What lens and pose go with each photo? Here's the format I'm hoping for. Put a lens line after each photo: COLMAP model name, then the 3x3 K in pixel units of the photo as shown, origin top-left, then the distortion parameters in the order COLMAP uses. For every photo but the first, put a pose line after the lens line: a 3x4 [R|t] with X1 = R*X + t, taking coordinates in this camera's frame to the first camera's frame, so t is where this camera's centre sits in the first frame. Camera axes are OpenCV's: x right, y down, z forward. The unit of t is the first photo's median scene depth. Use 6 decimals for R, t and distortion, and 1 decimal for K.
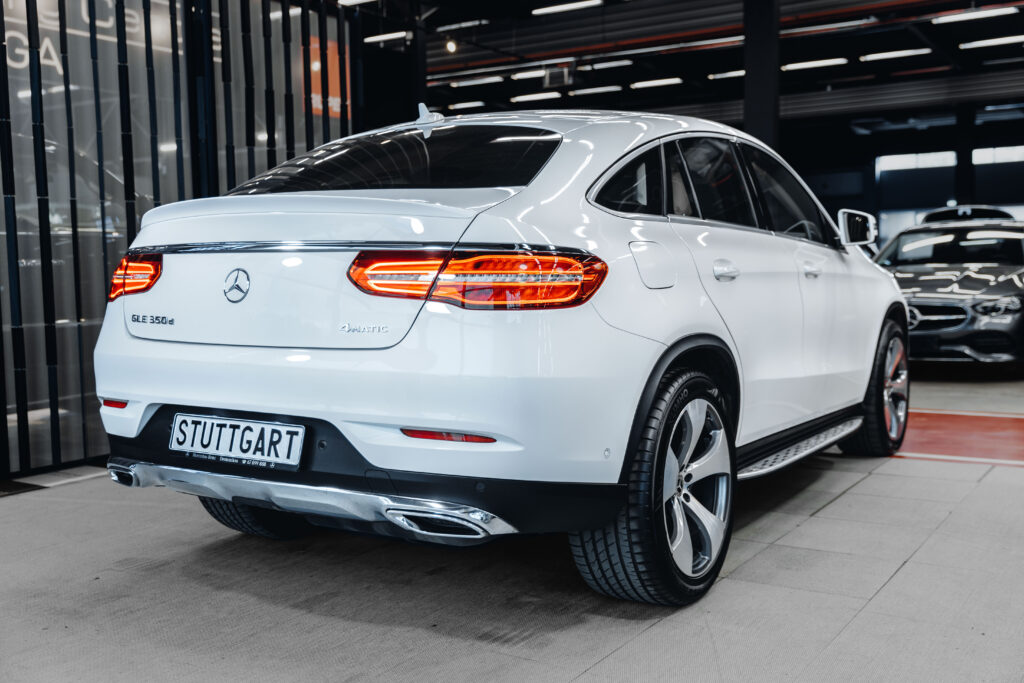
lens RADIAL K [[1032.0, 0, 563.7], [0, 1032.0, 352.0], [0, 0, 1]] dist [0.038604, 0.000000]
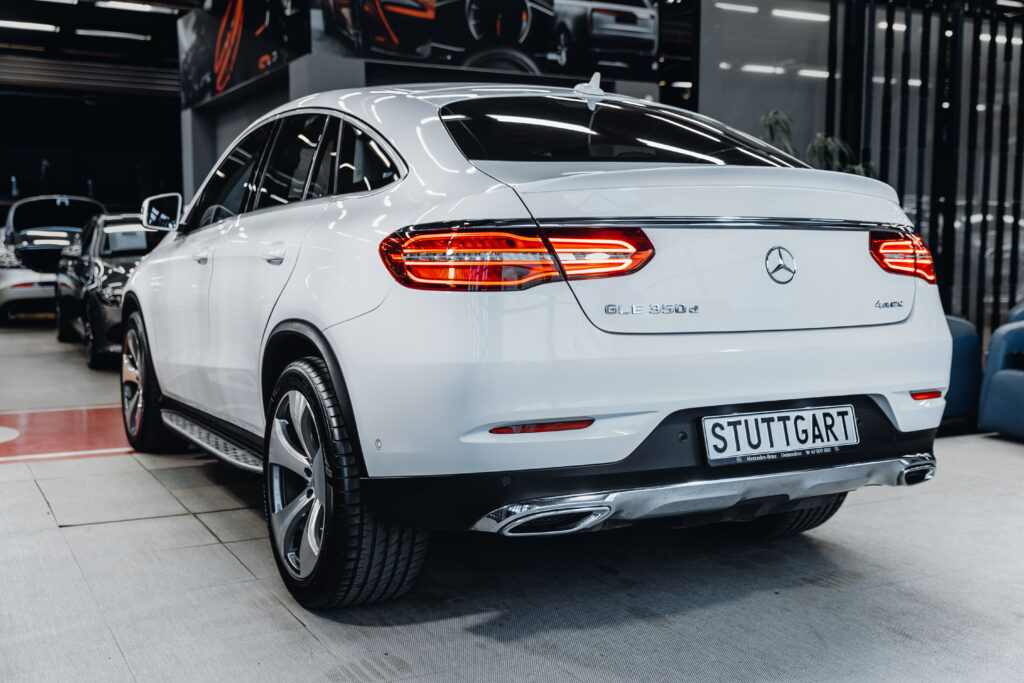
lens RADIAL K [[1032.0, 0, 517.2], [0, 1032.0, 352.5], [0, 0, 1]] dist [0.038604, 0.000000]
pose [[0.527227, -0.071275, 0.846730, -1.222678], [0.066432, 0.996883, 0.042549, -0.041548], [-0.847124, 0.033817, 0.530319, 0.714217]]
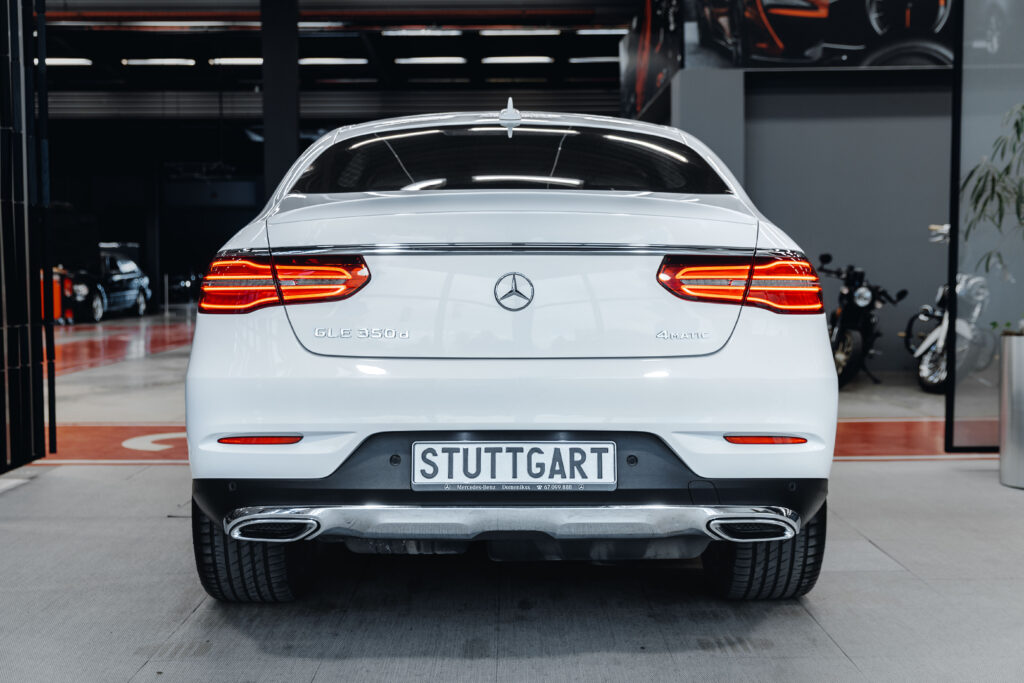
lens RADIAL K [[1147.7, 0, 542.4], [0, 1147.7, 353.9], [0, 0, 1]] dist [0.020550, 0.000000]
pose [[0.853455, -0.026972, 0.520467, -0.811705], [0.038697, 0.999183, -0.011675, 0.002069], [-0.519727, 0.030105, 0.853802, 0.144290]]
